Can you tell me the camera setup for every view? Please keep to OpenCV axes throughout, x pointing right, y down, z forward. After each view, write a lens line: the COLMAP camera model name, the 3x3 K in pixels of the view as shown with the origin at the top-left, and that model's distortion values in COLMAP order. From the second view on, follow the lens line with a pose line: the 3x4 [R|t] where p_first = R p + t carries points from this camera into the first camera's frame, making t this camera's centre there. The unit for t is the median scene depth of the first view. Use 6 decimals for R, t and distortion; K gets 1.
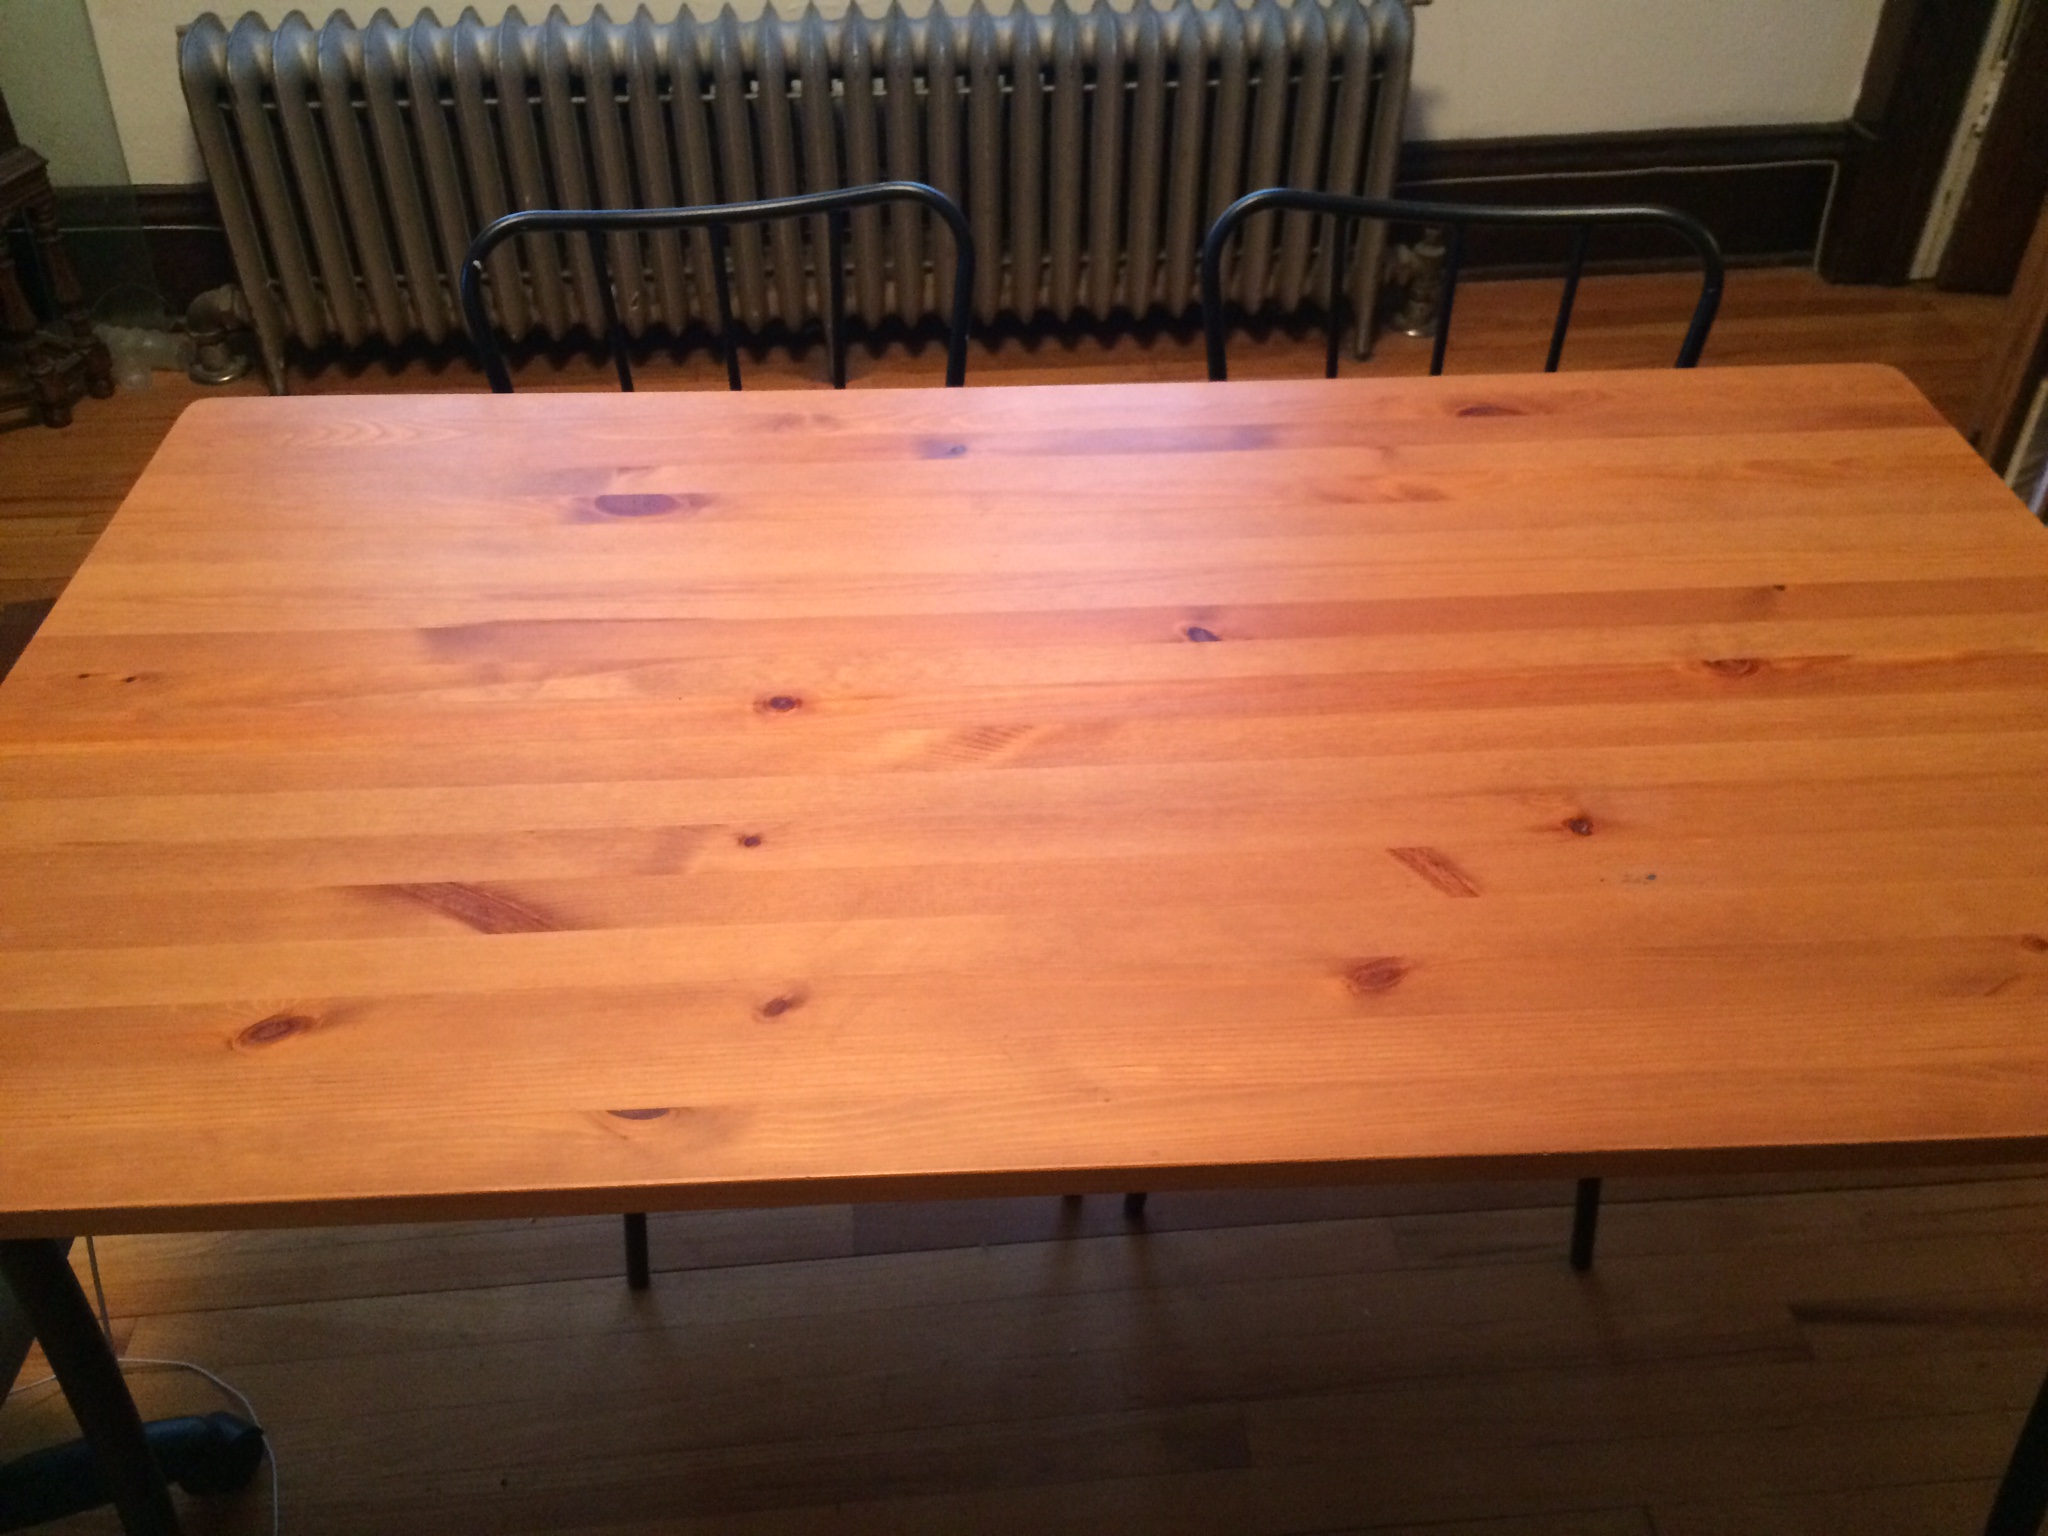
lens RADIAL K [[1734.9, 0, 1024.0], [0, 1734.9, 768.0], [0, 0, 1]] dist [0.104621, -0.136861]
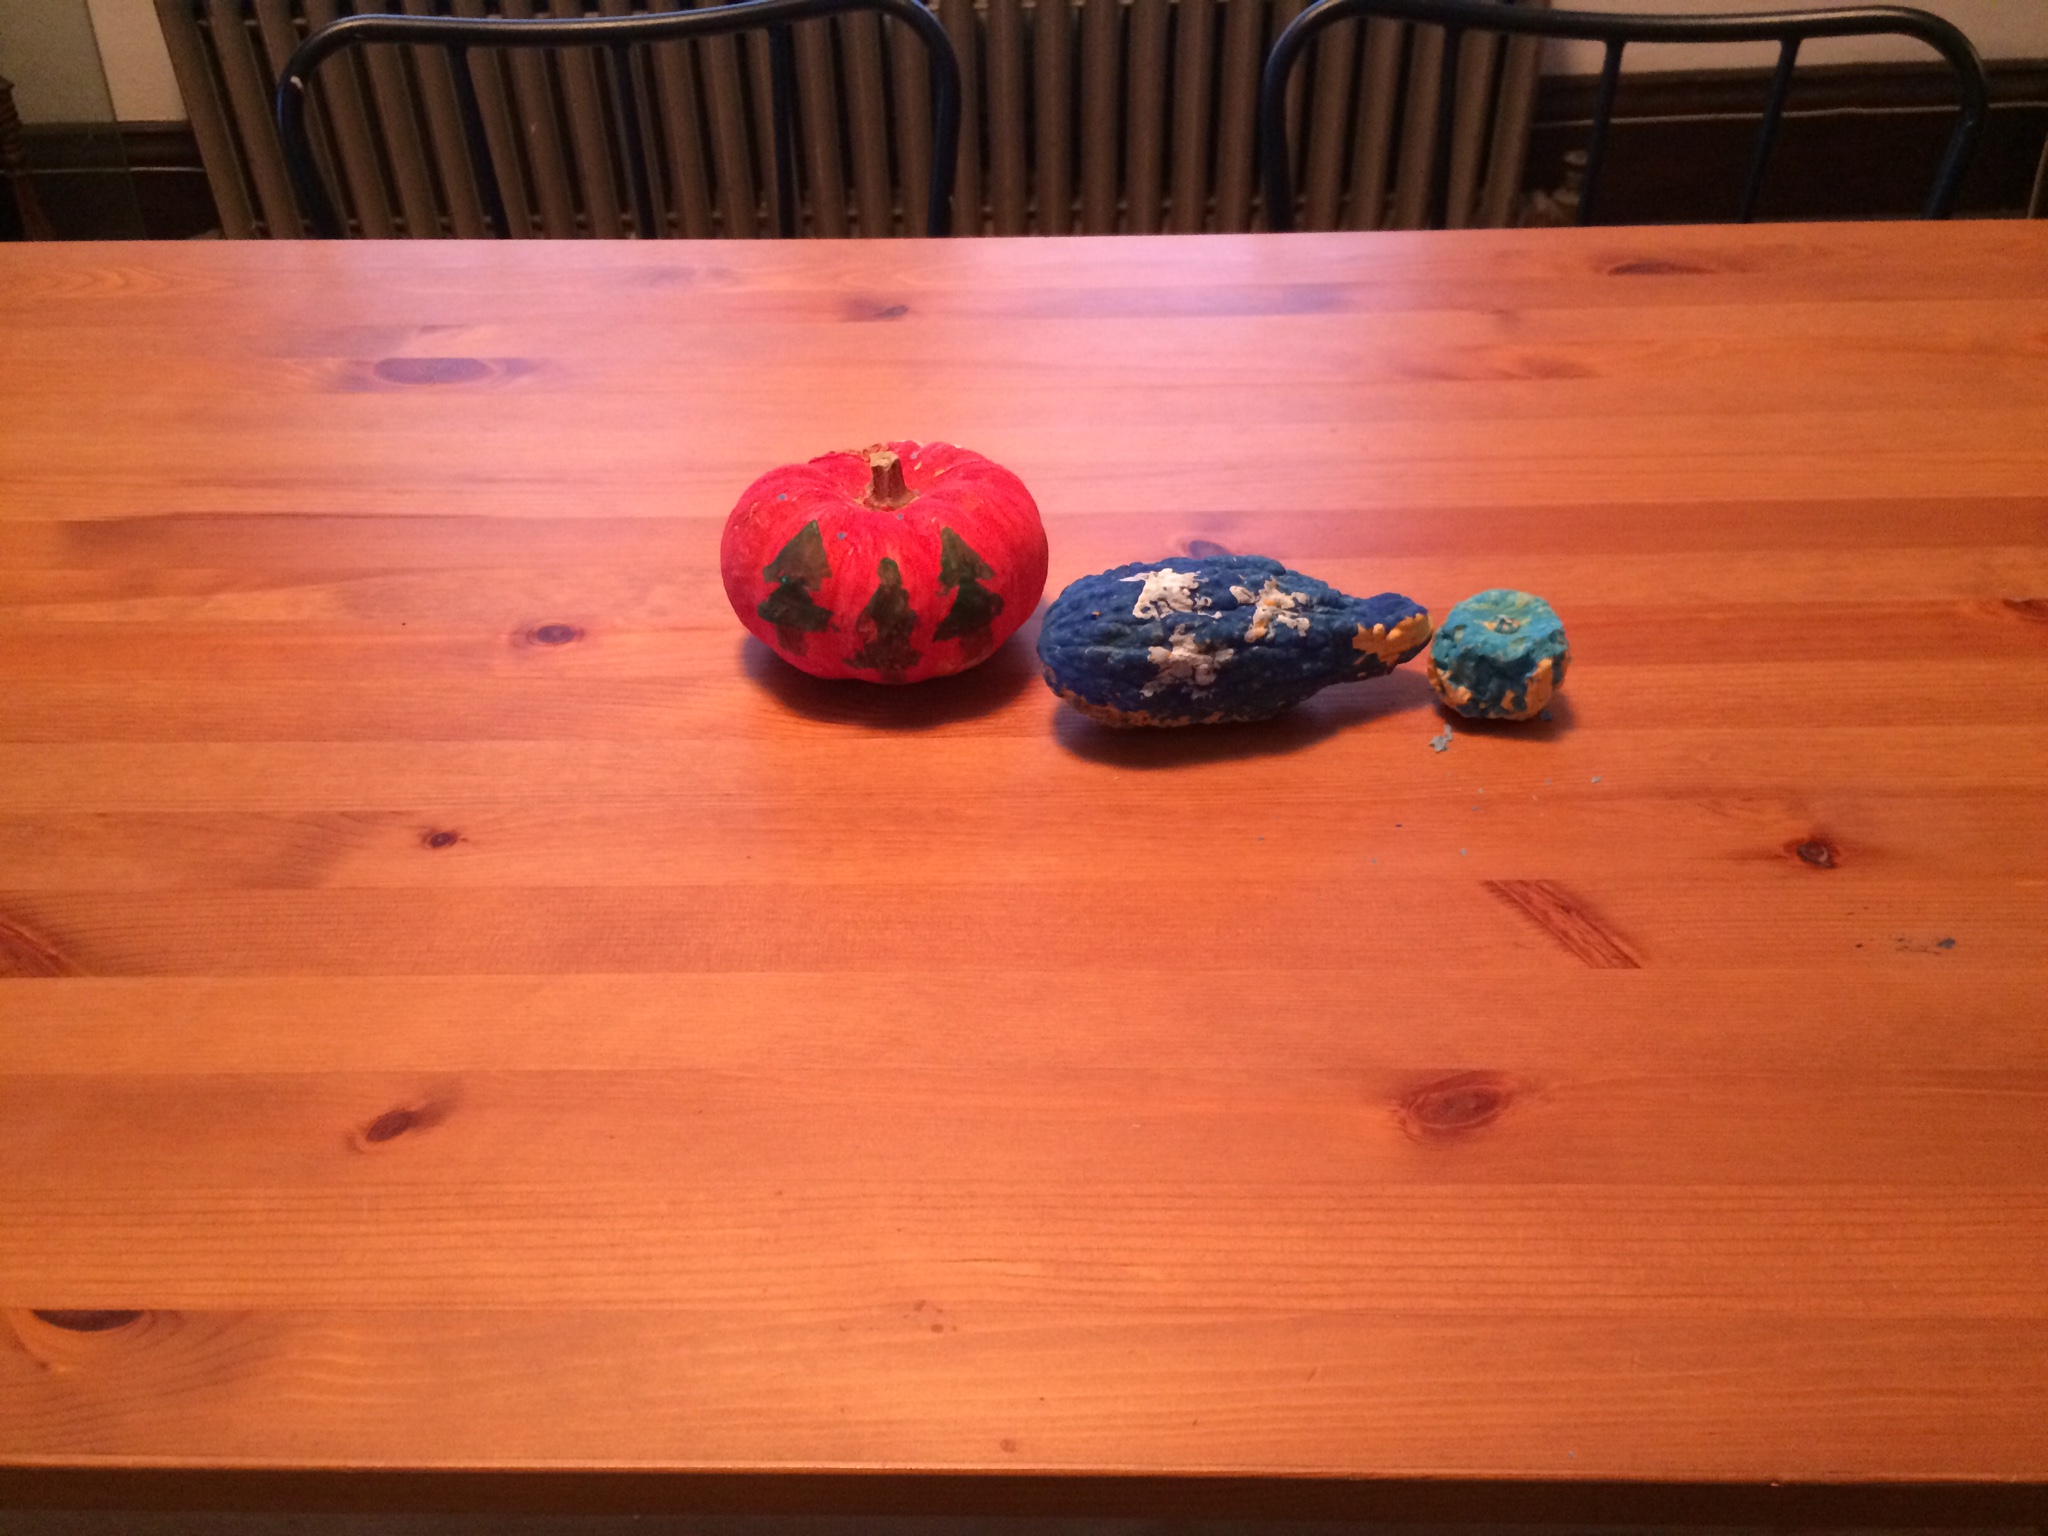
lens RADIAL K [[1734.9, 0, 1024.0], [0, 1734.9, 768.0], [0, 0, 1]] dist [0.104621, -0.136861]
pose [[0.997329, 0.024992, -0.068630, 0.086497], [-0.026305, 0.999487, -0.018296, 0.021318], [0.068137, 0.020052, 0.997474, 0.368272]]
